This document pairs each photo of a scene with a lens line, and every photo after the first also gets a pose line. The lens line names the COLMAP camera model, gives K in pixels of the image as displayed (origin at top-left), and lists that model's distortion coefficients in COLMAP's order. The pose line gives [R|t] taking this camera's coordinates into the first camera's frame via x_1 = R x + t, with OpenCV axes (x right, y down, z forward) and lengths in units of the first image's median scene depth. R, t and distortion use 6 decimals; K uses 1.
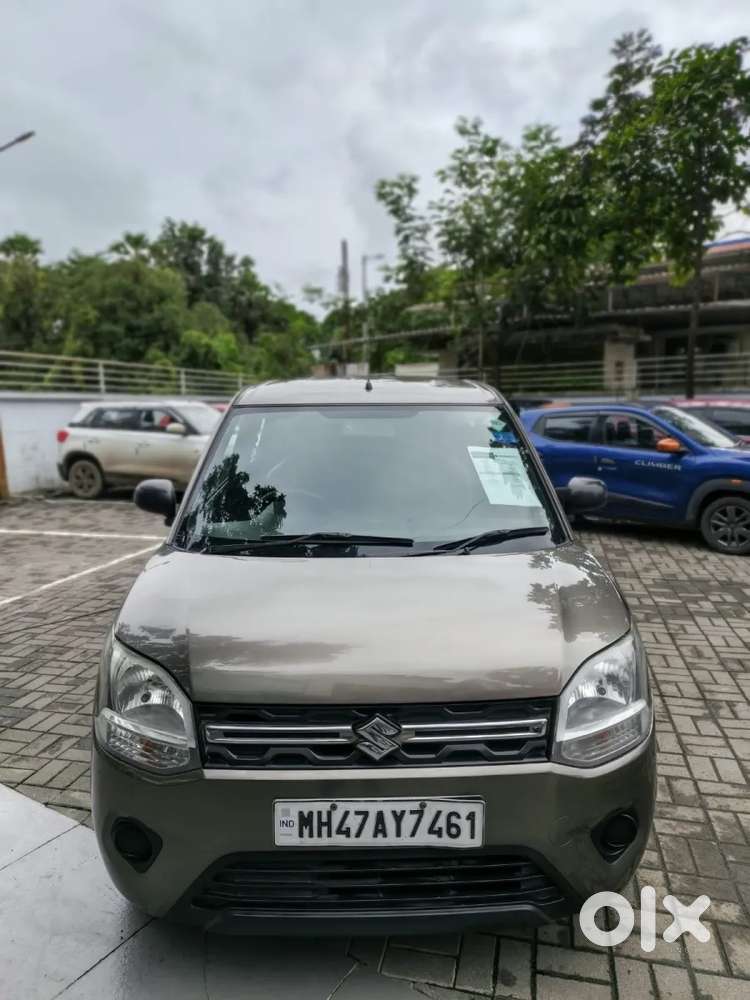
lens RADIAL K [[686.0, 0, 377.6], [0, 686.0, 500.5], [0, 0, 1]] dist [0.007275, -0.008248]
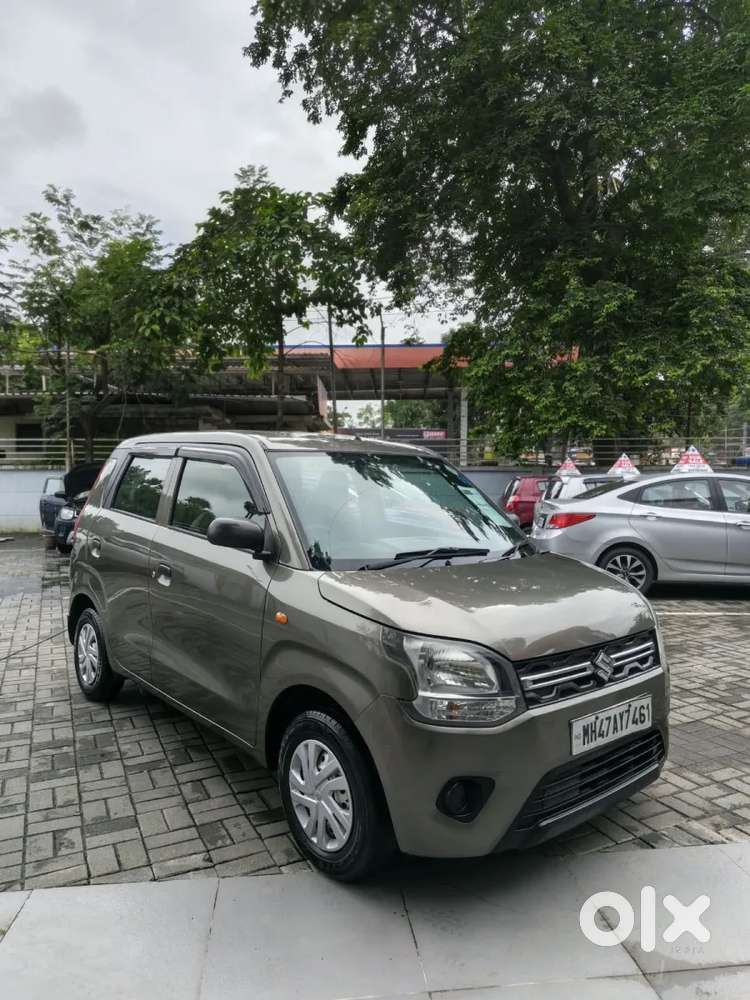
lens RADIAL K [[680.1, 0, 368.7], [0, 680.1, 501.8], [0, 0, 1]] dist [0.056107, -0.061998]
pose [[0.780390, -0.002605, 0.625287, -0.429134], [0.073319, 0.993474, -0.087367, 0.027483], [-0.620979, 0.114026, 0.775489, 0.040610]]
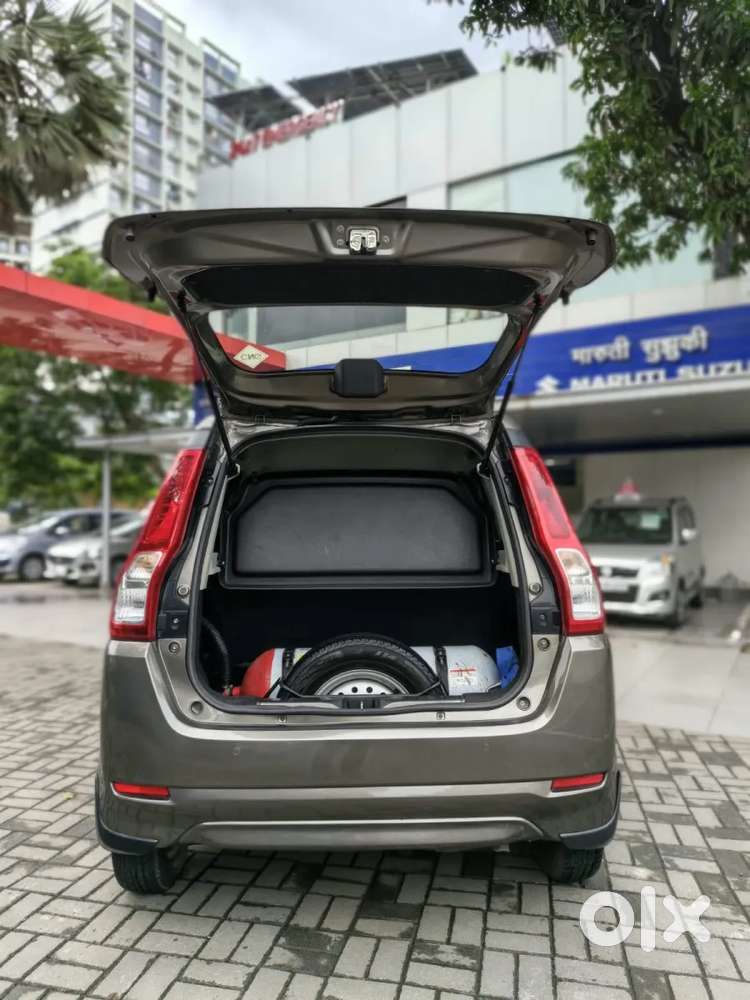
lens RADIAL K [[688.9, 0, 375.0], [0, 688.9, 500.0], [0, 0, 1]] dist [0.003782, 0.007354]
pose [[-0.999807, 0.013318, -0.014459, -0.018405], [0.011841, 0.995132, 0.097838, -0.142591], [0.015692, 0.097648, -0.995097, 1.412808]]
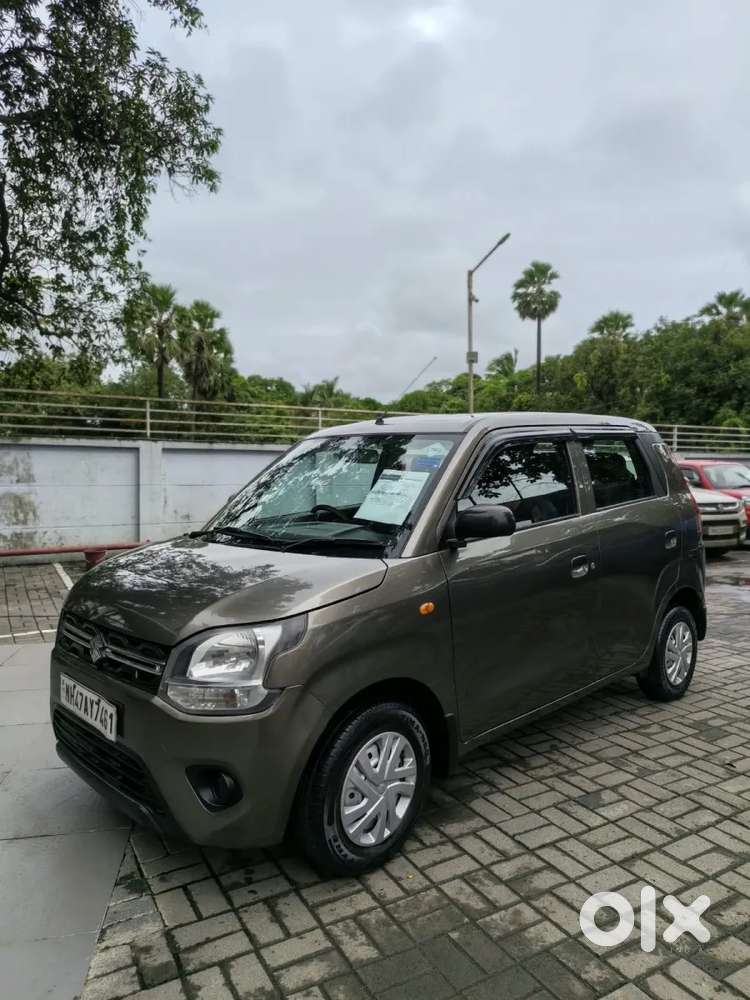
lens RADIAL K [[686.0, 0, 377.6], [0, 686.0, 500.5], [0, 0, 1]] dist [0.007275, -0.008248]
pose [[0.684127, 0.038052, -0.728369, 0.480188], [-0.104316, 0.993476, -0.046078, 0.012183], [0.721864, 0.107504, 0.683634, 0.127930]]
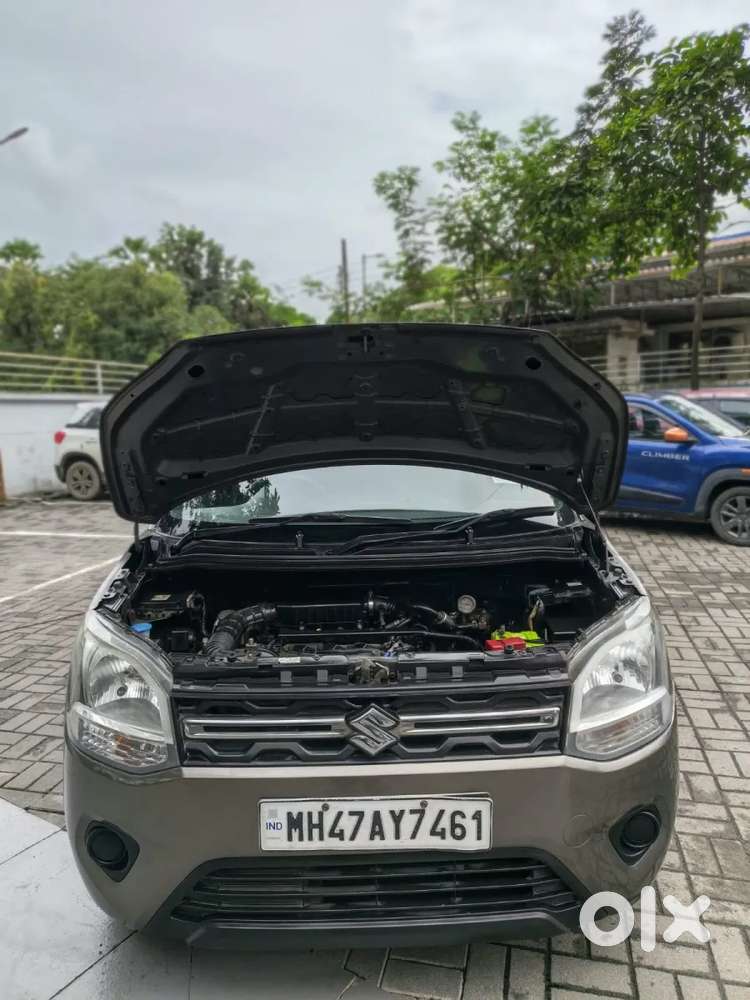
lens RADIAL K [[688.5, 0, 378.8], [0, 688.5, 500.0], [0, 0, 1]] dist [0.000062, -0.000600]
pose [[0.999917, -0.012558, -0.002889, 0.004534], [0.012546, 0.999913, -0.004115, 0.014598], [0.002941, 0.004078, 0.999987, 0.028749]]
